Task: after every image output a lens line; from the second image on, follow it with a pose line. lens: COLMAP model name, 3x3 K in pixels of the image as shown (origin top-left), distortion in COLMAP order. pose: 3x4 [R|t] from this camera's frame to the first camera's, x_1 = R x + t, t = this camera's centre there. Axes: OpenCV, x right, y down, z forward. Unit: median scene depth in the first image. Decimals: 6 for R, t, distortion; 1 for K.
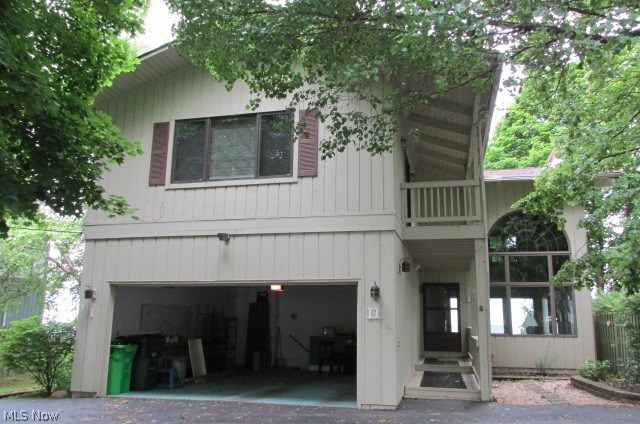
lens RADIAL K [[531.7, 0, 320.0], [0, 531.7, 212.0], [0, 0, 1]] dist [-0.039362, 0.001460]
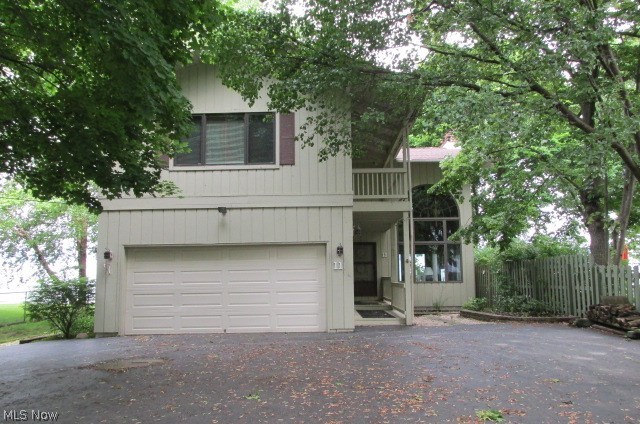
lens RADIAL K [[531.7, 0, 320.0], [0, 531.7, 212.0], [0, 0, 1]] dist [-0.039362, 0.001460]
pose [[0.976611, 0.003404, 0.214987, -0.217661], [-0.020469, 0.996806, 0.077199, -0.050566], [-0.214038, -0.079794, 0.973561, -0.303943]]
